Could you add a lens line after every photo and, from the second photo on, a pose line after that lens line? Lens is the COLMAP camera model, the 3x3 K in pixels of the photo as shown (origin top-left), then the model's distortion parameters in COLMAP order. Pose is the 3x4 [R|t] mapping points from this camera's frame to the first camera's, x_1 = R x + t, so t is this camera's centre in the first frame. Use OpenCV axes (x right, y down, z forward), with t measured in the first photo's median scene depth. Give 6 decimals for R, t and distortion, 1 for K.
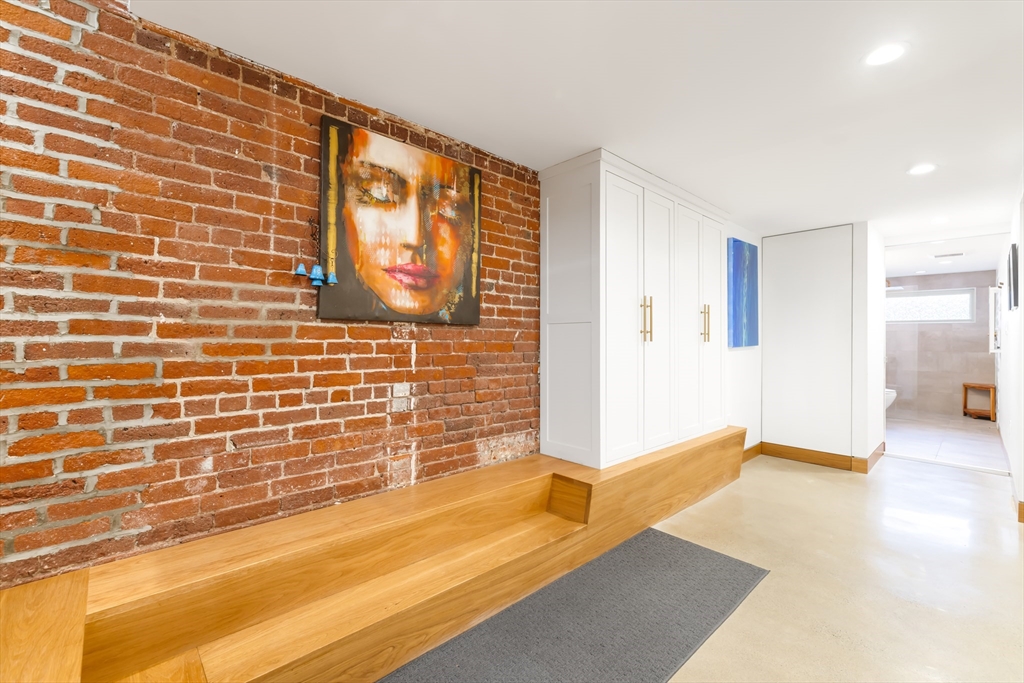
lens RADIAL K [[446.2, 0, 512.0], [0, 446.2, 341.5], [0, 0, 1]] dist [0.002278, 0.000284]
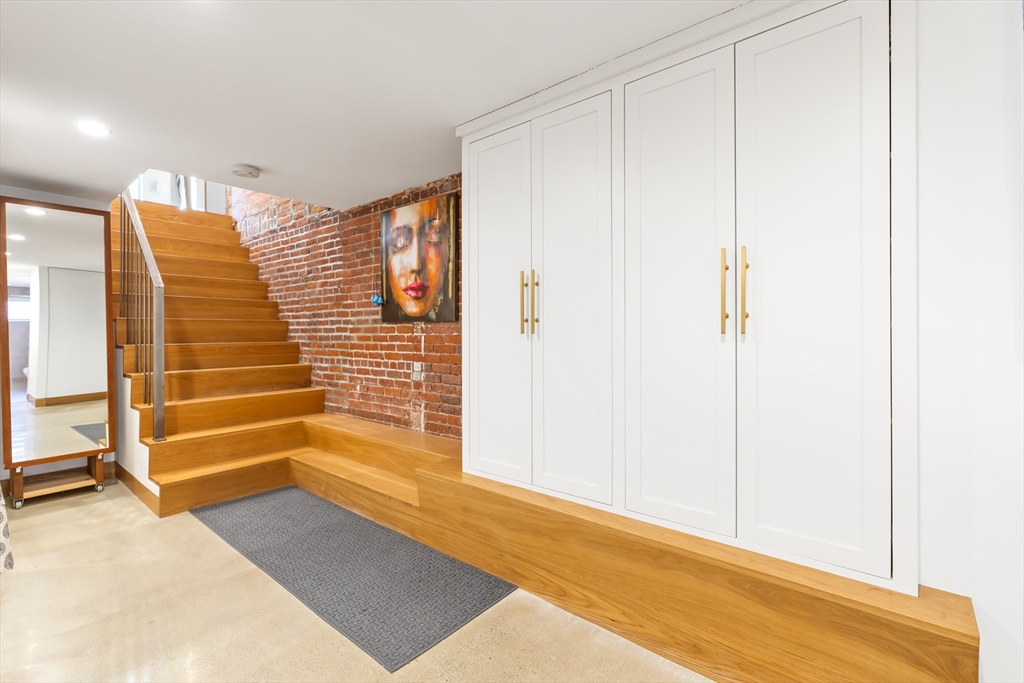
lens RADIAL K [[446.2, 0, 512.0], [0, 446.2, 341.5], [0, 0, 1]] dist [0.002278, 0.000284]
pose [[0.127598, 0.012415, -0.991748, 1.364772], [0.000048, 0.999922, 0.012524, 0.004664], [0.991826, -0.001646, 0.127588, 1.187946]]
